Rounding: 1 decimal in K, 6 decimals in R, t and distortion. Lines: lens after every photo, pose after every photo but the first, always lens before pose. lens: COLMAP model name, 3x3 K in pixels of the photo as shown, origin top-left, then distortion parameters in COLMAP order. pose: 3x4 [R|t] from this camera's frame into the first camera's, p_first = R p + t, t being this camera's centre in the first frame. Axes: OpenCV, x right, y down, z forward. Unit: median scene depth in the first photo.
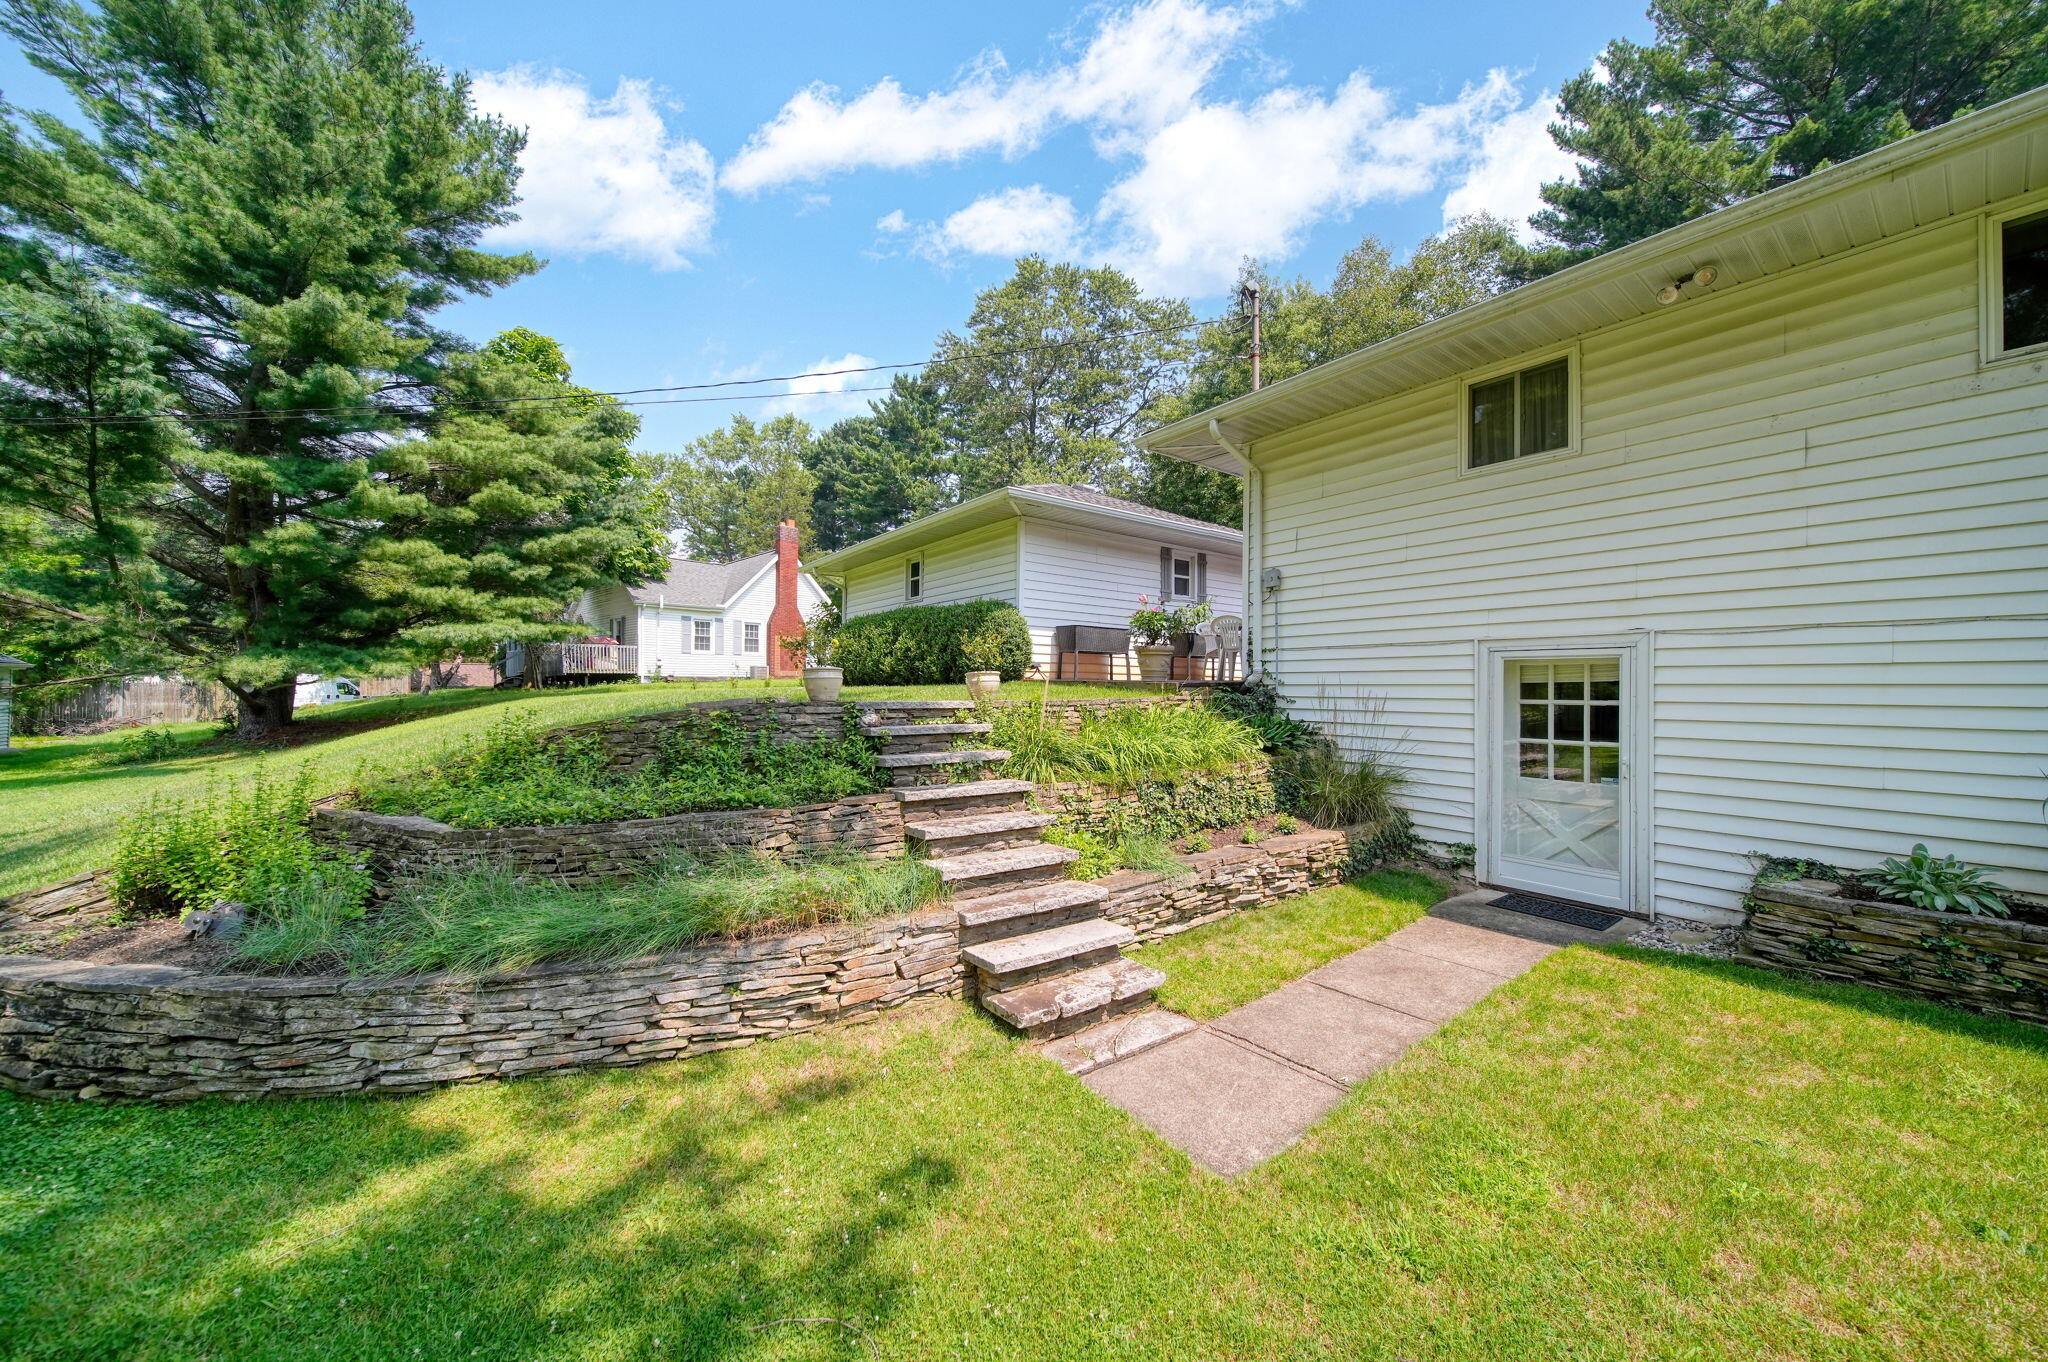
lens RADIAL K [[715.7, 0, 1025.8], [0, 715.7, 683.4], [0, 0, 1]] dist [0.000540, -0.001369]
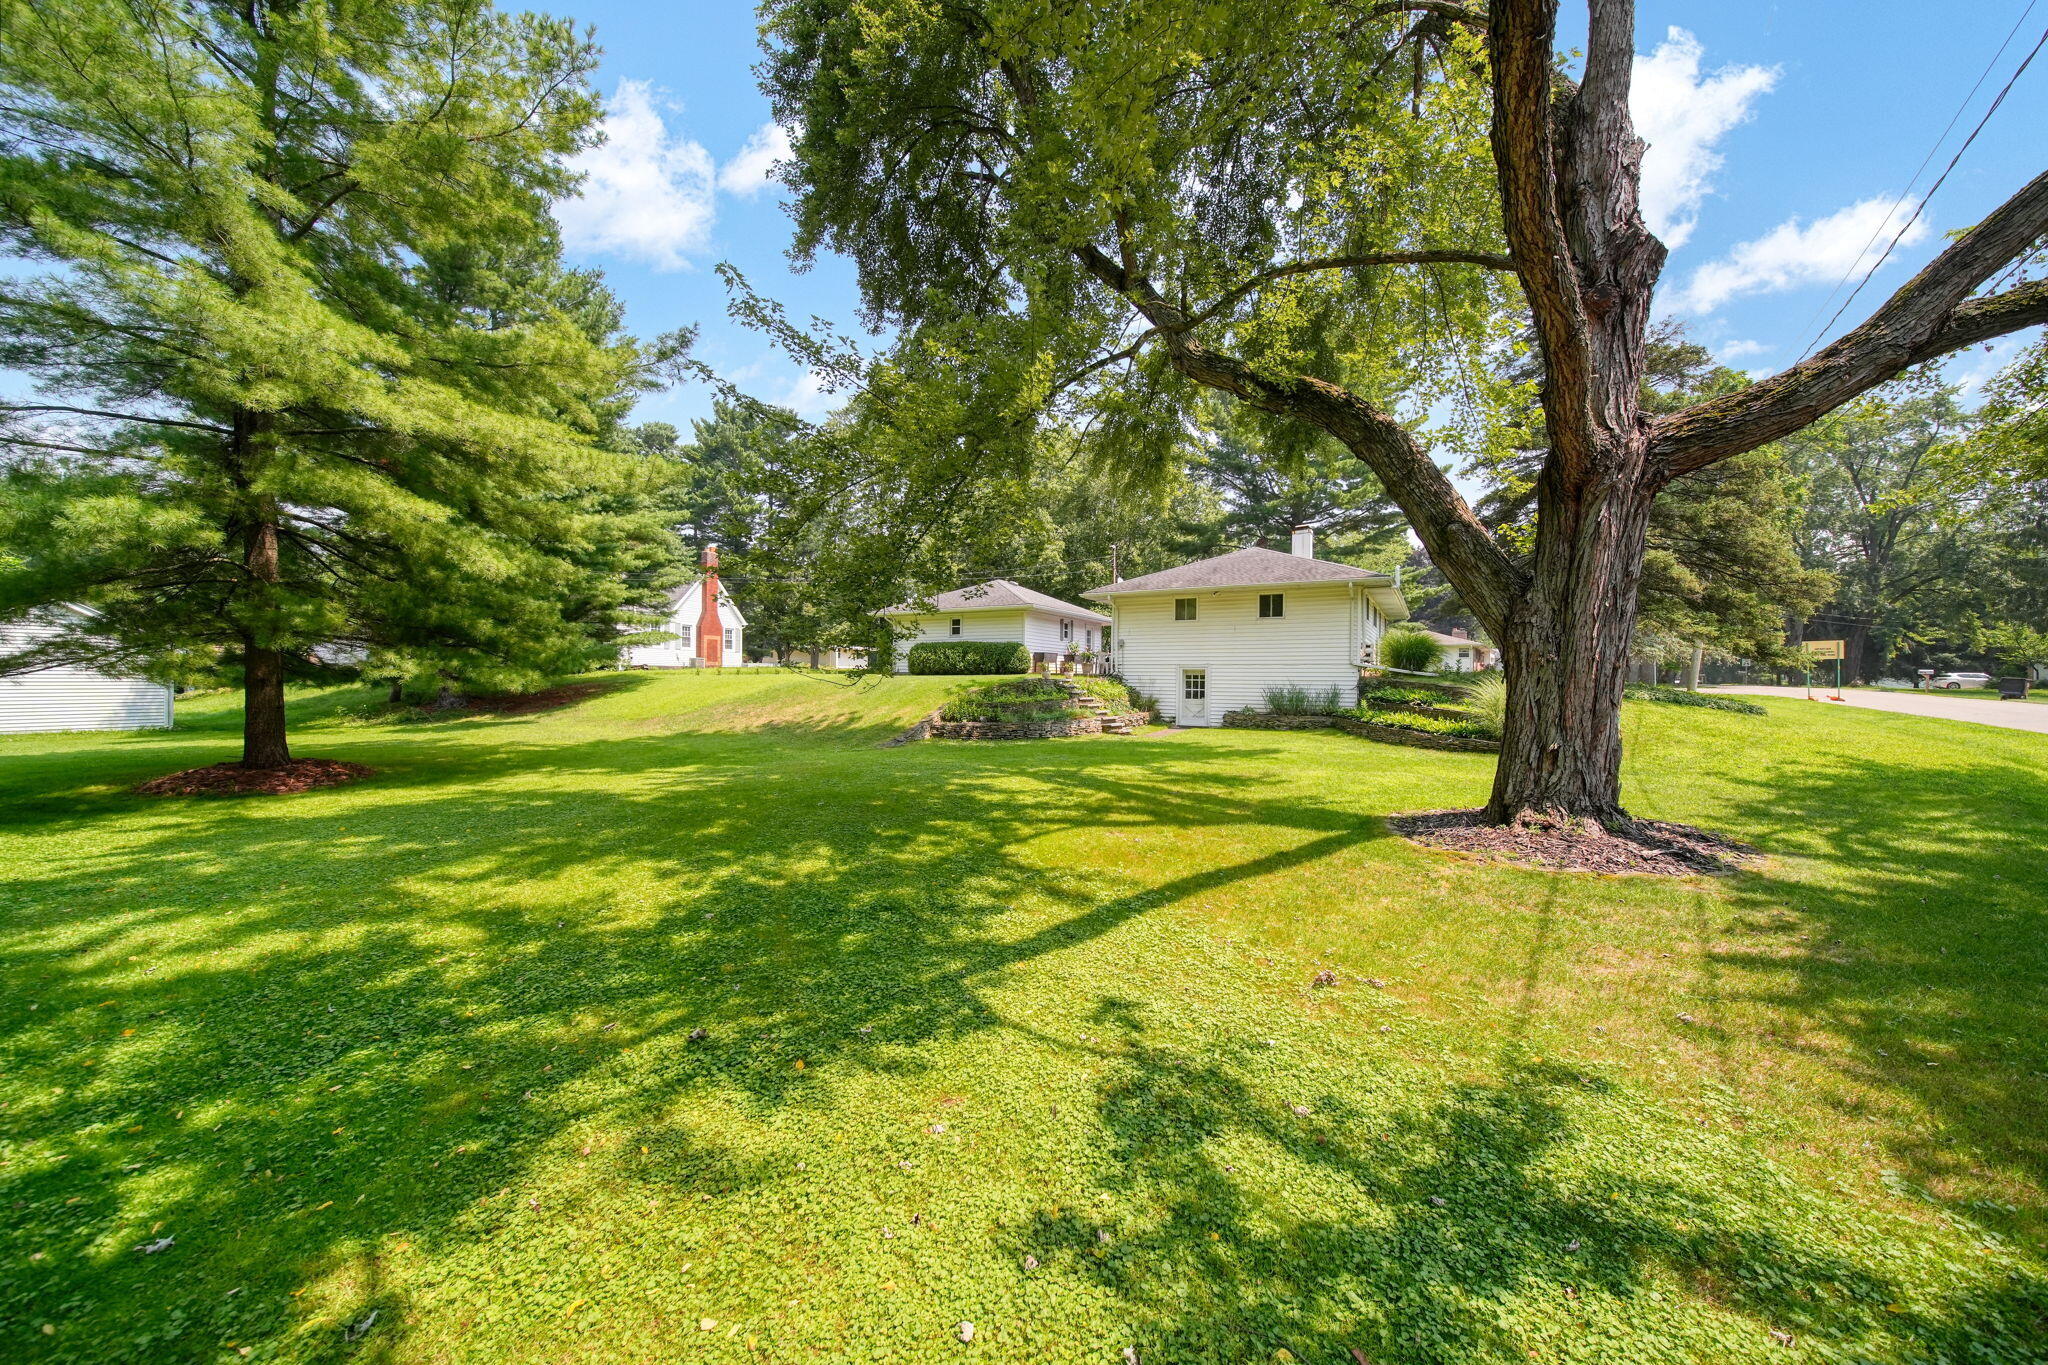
lens RADIAL K [[715.7, 0, 1025.8], [0, 715.7, 684.9], [0, 0, 1]] dist [0.000540, -0.001369]
pose [[0.917437, 0.000628, 0.397880, -0.628232], [-0.007713, 0.999839, 0.016207, -0.001635], [-0.397806, -0.017937, 0.917294, -0.844954]]
